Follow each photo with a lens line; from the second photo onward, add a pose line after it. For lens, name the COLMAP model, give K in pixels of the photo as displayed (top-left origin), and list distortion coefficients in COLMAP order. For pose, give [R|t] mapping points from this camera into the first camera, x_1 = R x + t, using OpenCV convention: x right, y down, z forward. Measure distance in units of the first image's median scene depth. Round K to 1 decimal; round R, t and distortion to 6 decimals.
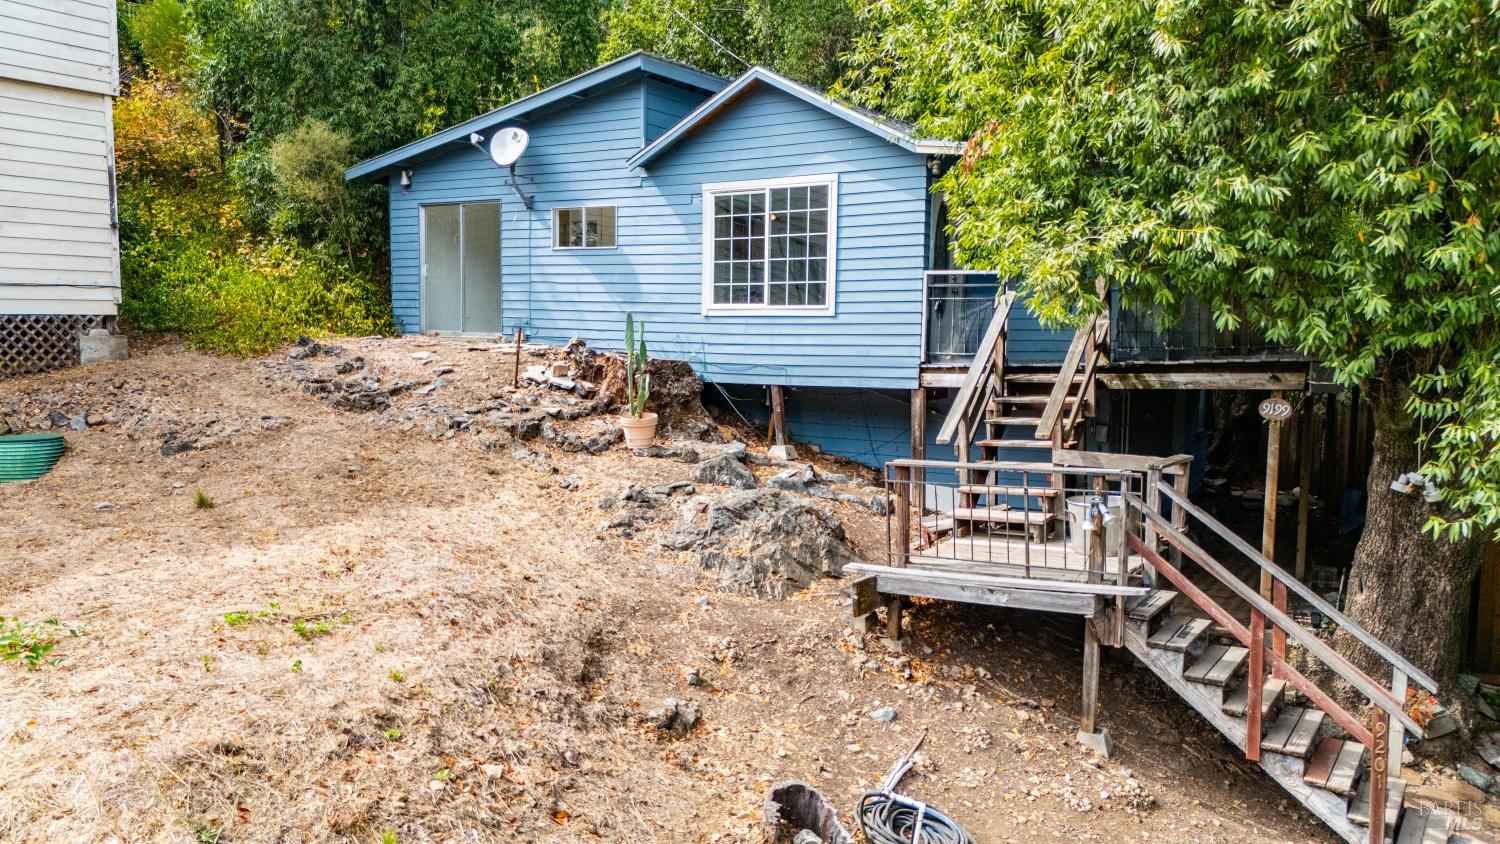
lens RADIAL K [[1117.8, 0, 757.3], [0, 1117.8, 421.7], [0, 0, 1]] dist [0.089712, -0.074995]
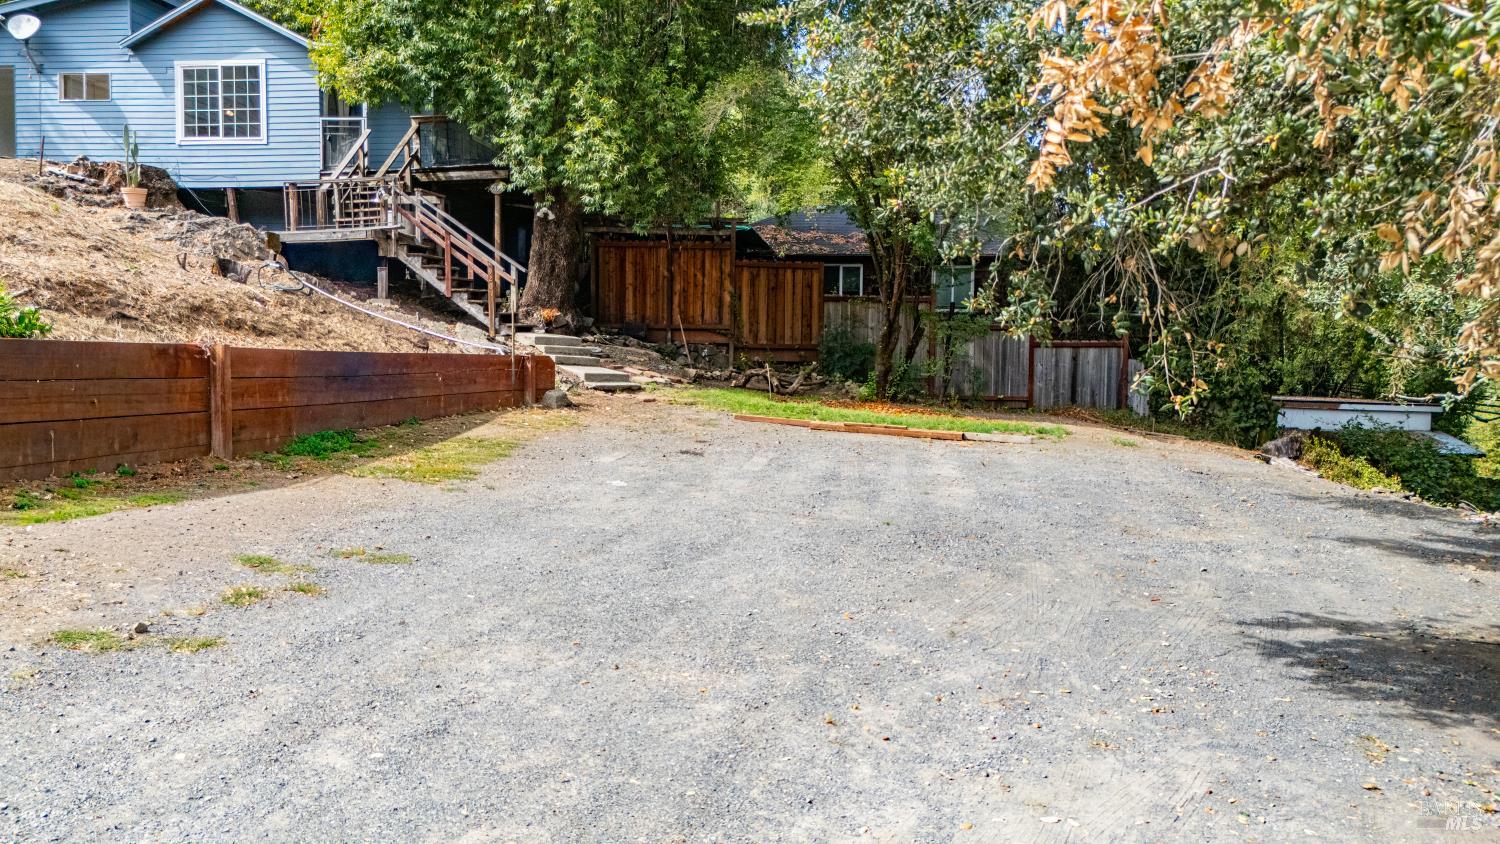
lens RADIAL K [[1117.8, 0, 749.1], [0, 1117.8, 416.1], [0, 0, 1]] dist [0.089712, -0.074995]
pose [[0.914265, -0.019365, 0.404654, 0.031620], [0.031166, 0.999259, -0.022597, 0.362044], [-0.403916, 0.033271, 0.914191, -0.811205]]
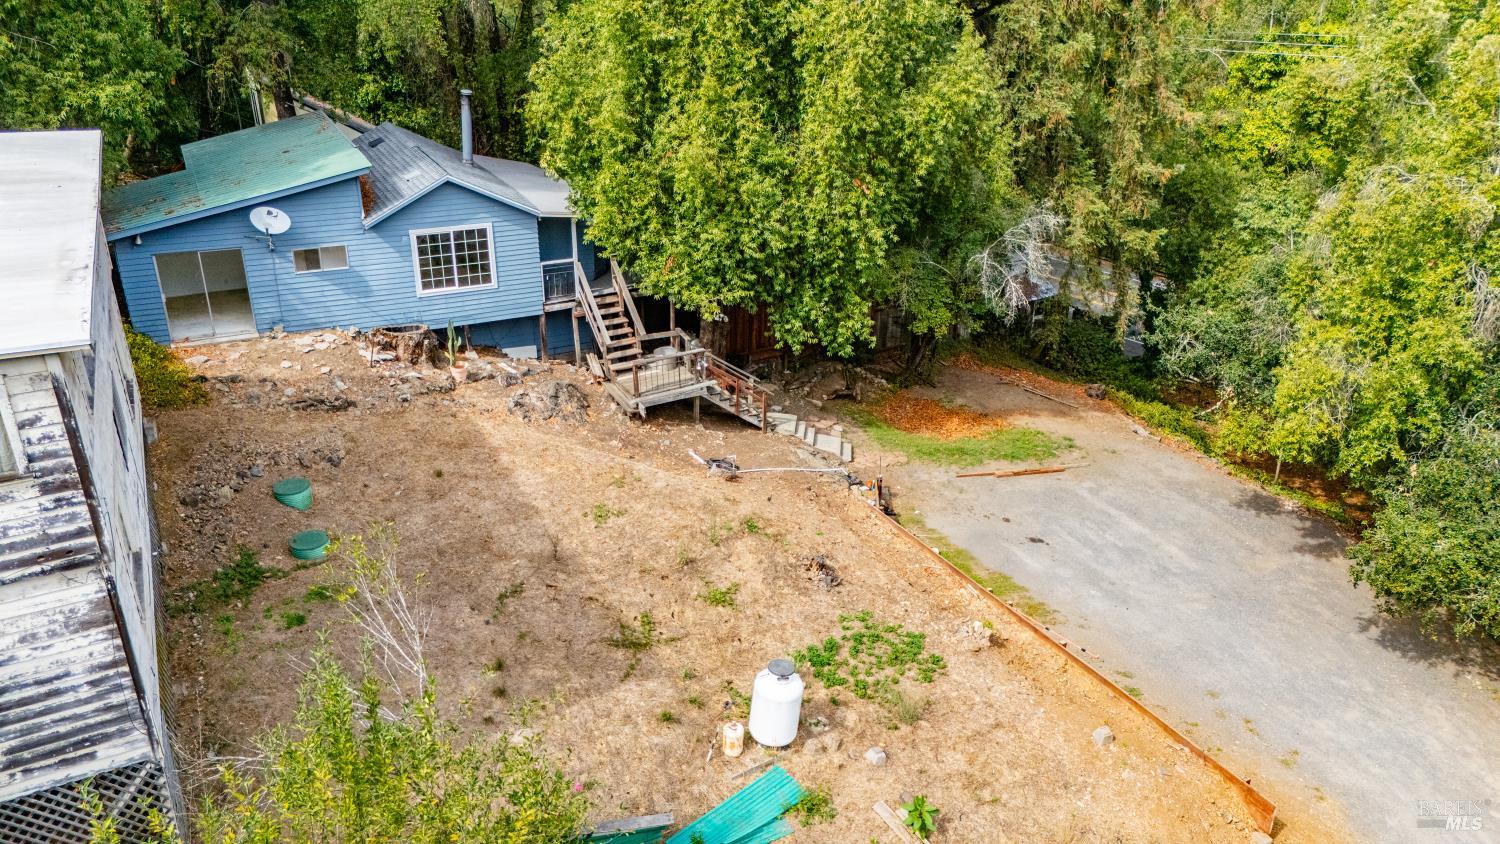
lens RADIAL K [[1117.8, 0, 747.7], [0, 1117.8, 423.7], [0, 0, 1]] dist [0.089712, -0.074995]
pose [[0.505901, -0.371134, 0.778668, -1.376256], [0.059973, 0.915657, 0.397462, -0.645436], [-0.860504, -0.154377, 0.485490, -0.451700]]
